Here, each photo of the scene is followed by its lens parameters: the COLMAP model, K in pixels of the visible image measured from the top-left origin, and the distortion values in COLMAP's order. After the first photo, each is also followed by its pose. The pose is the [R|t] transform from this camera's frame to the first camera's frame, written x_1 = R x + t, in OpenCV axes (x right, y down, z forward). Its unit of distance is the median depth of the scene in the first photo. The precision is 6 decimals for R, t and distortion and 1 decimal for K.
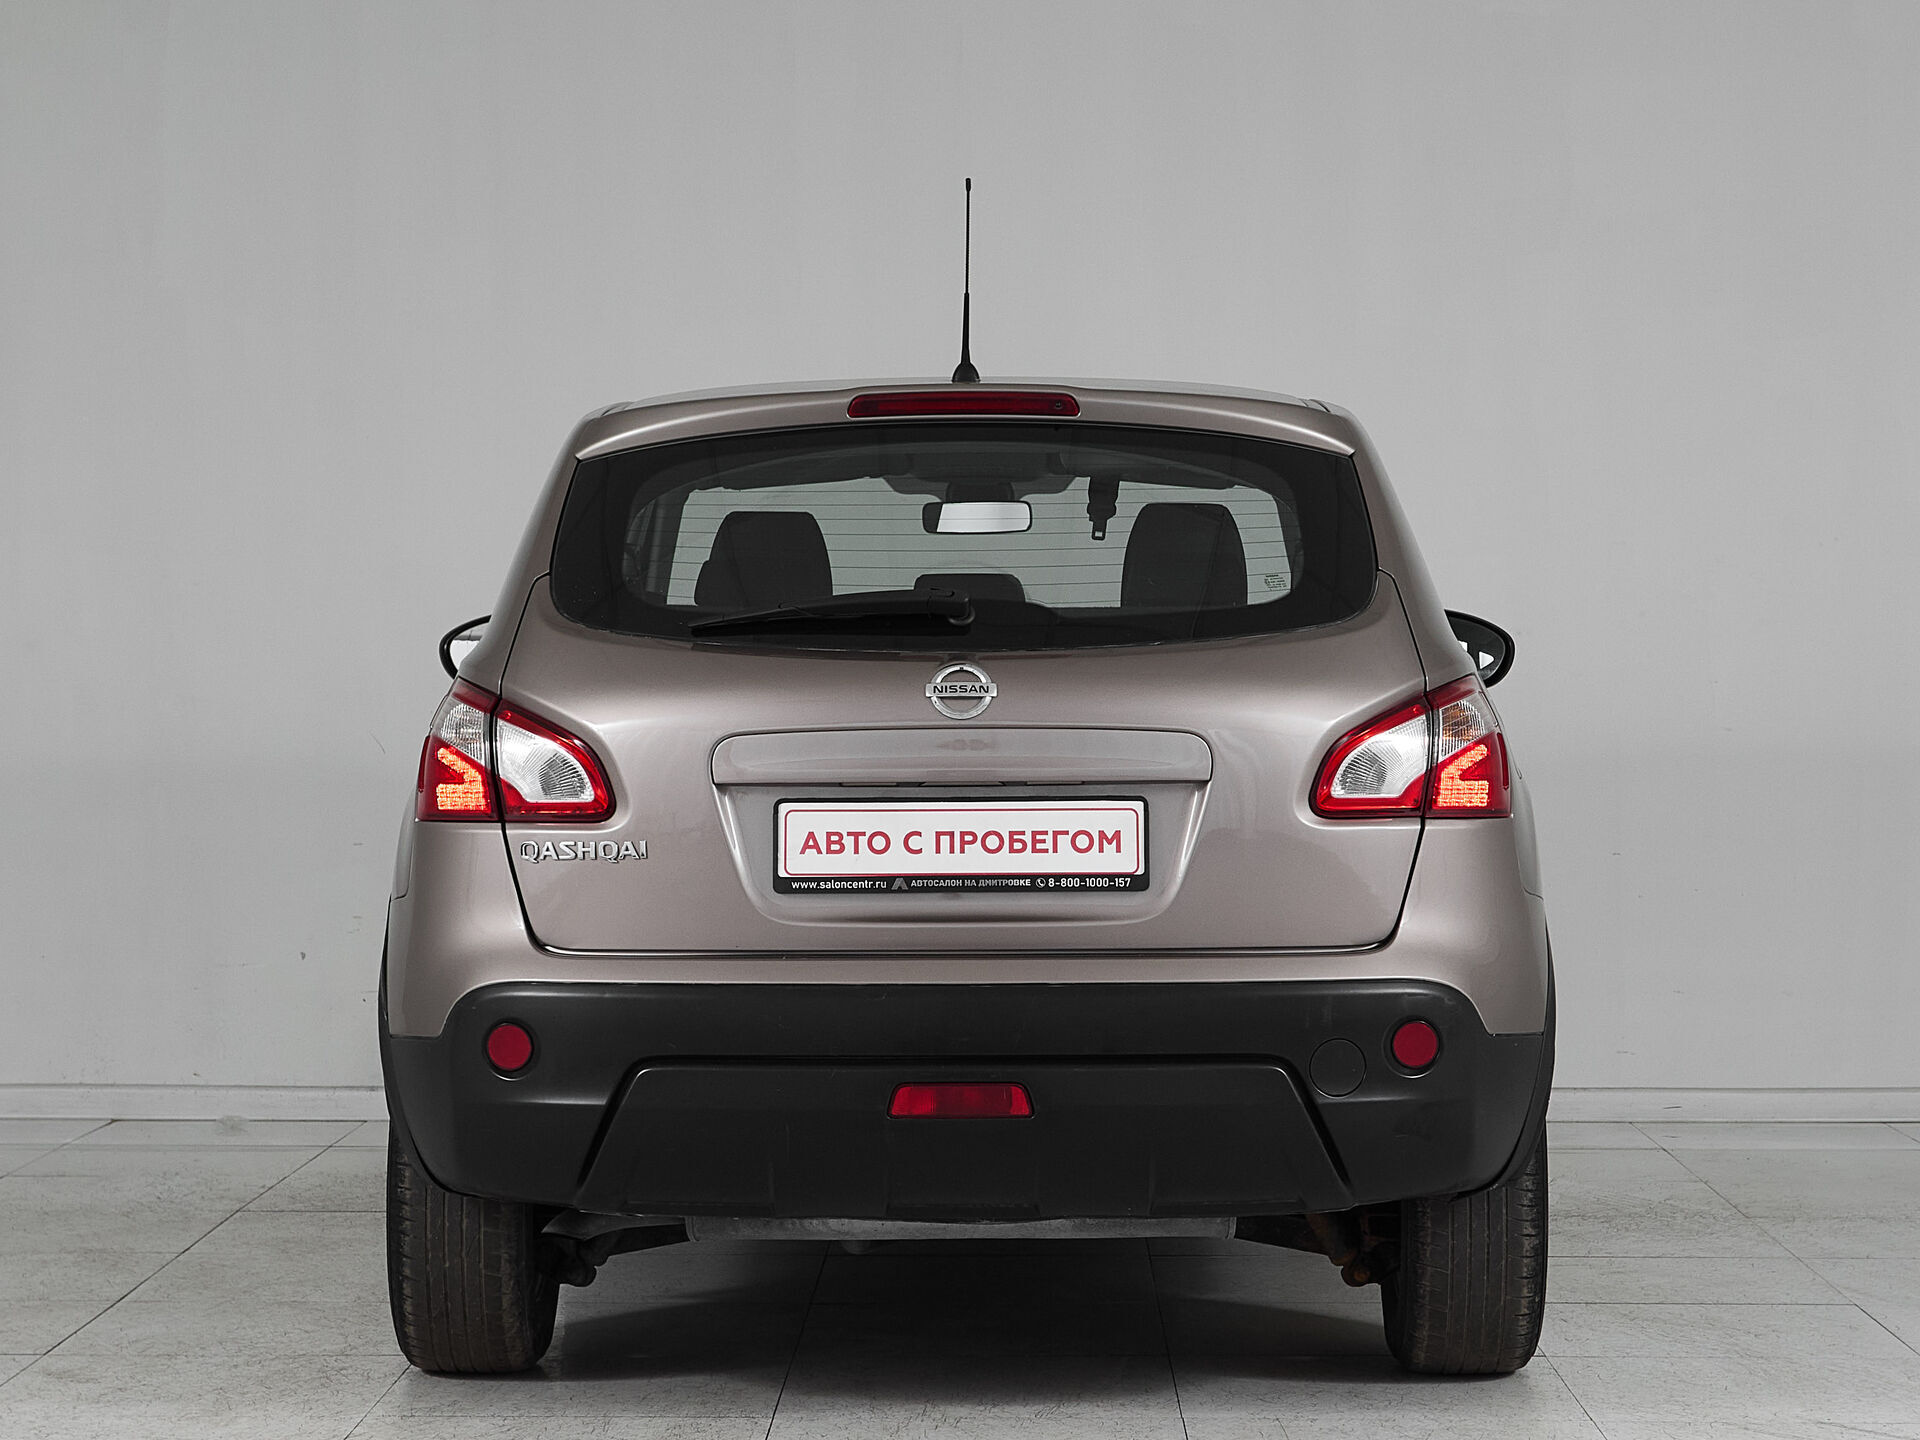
lens RADIAL K [[2896.2, 0, 937.2], [0, 2896.2, 717.9], [0, 0, 1]] dist [0.113040, -0.763319]
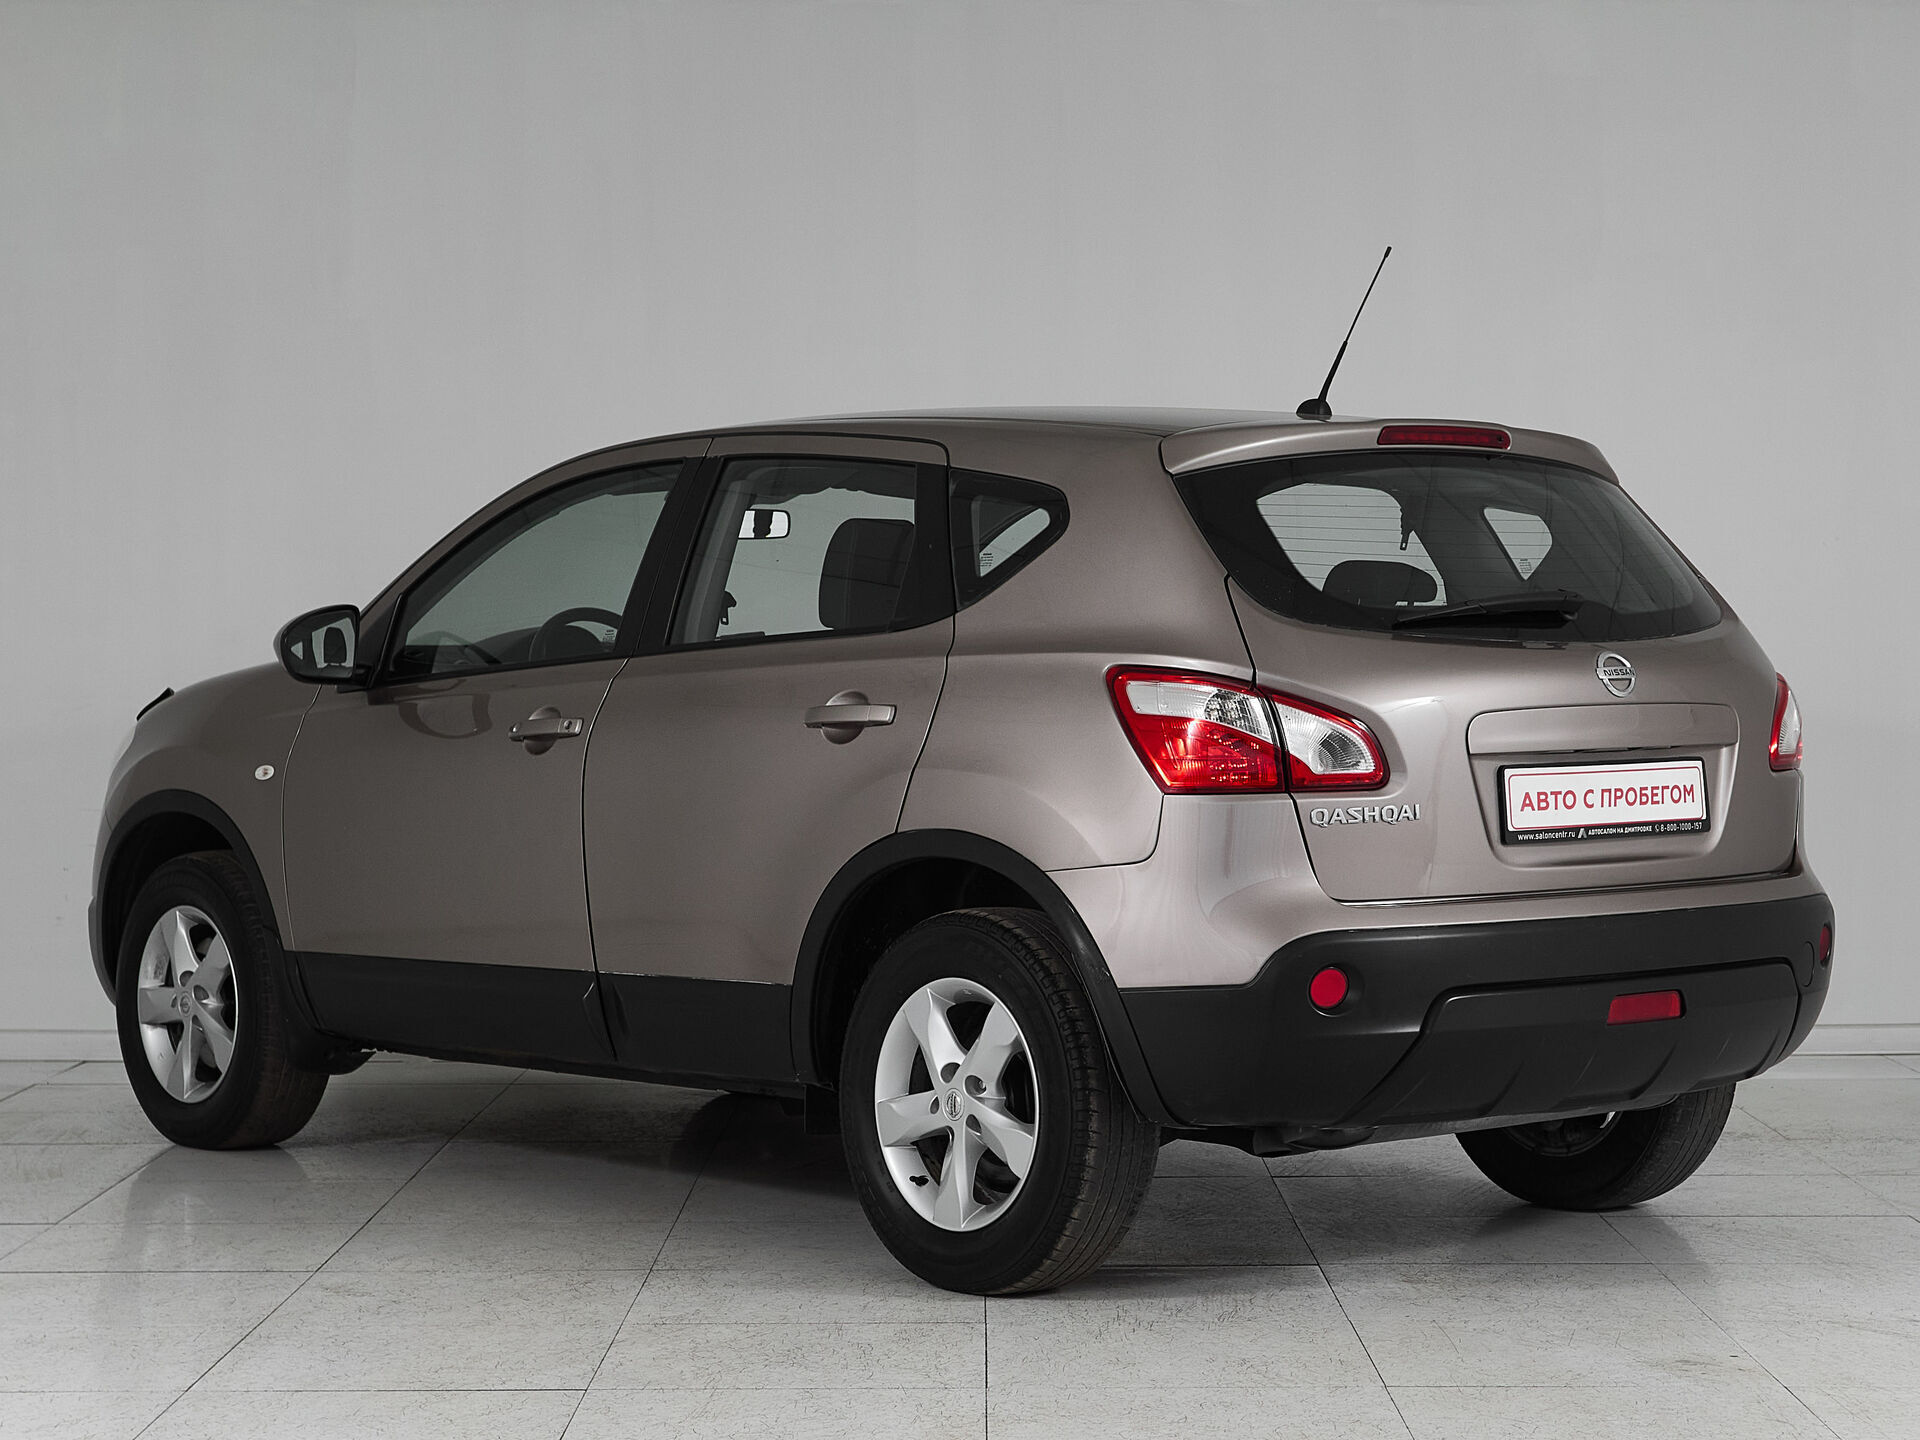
lens RADIAL K [[2896.2, 0, 937.2], [0, 2896.2, 717.9], [0, 0, 1]] dist [0.113040, -0.763319]
pose [[0.823544, -0.014171, 0.567075, -0.921230], [0.021161, 0.999760, -0.005748, 0.010368], [-0.566858, 0.016734, 0.823646, 0.150487]]
